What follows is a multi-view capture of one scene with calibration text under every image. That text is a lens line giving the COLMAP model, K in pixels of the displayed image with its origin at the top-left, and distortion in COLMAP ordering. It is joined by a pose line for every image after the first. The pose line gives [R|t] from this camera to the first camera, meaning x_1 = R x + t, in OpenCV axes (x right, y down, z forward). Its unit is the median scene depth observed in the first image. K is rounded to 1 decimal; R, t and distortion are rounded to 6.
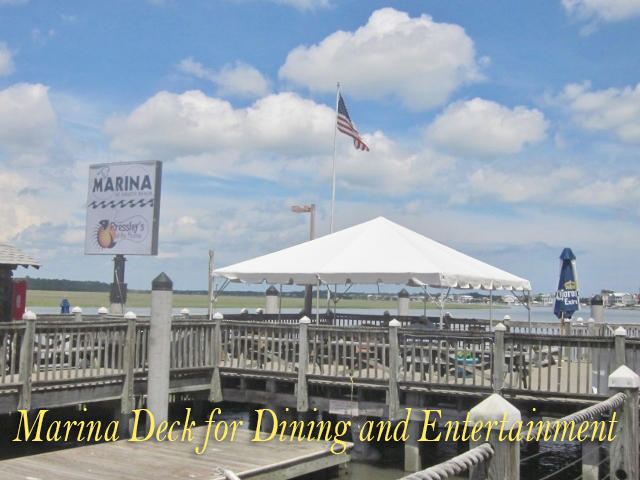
lens RADIAL K [[832.7, 0, 317.5], [0, 832.7, 241.7], [0, 0, 1]] dist [-0.034002, 0.000000]
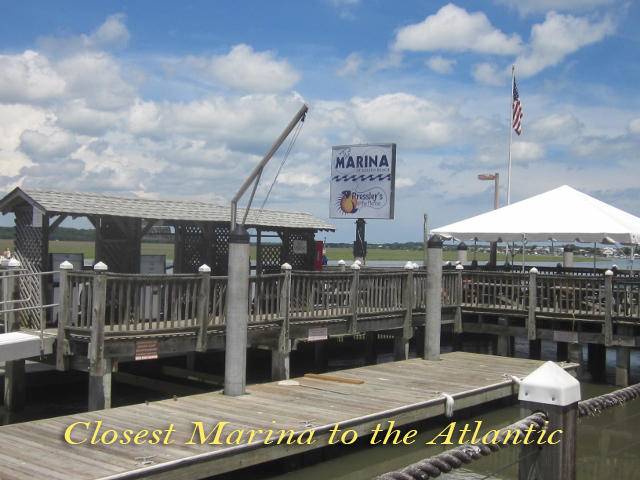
lens RADIAL K [[832.7, 0, 323.0], [0, 832.7, 238.1], [0, 0, 1]] dist [-0.034002, 0.000000]
pose [[0.993759, -0.001015, -0.111540, -0.158039], [0.006942, 0.998583, 0.052761, -0.022140], [0.111328, -0.053206, 0.992358, -0.261686]]
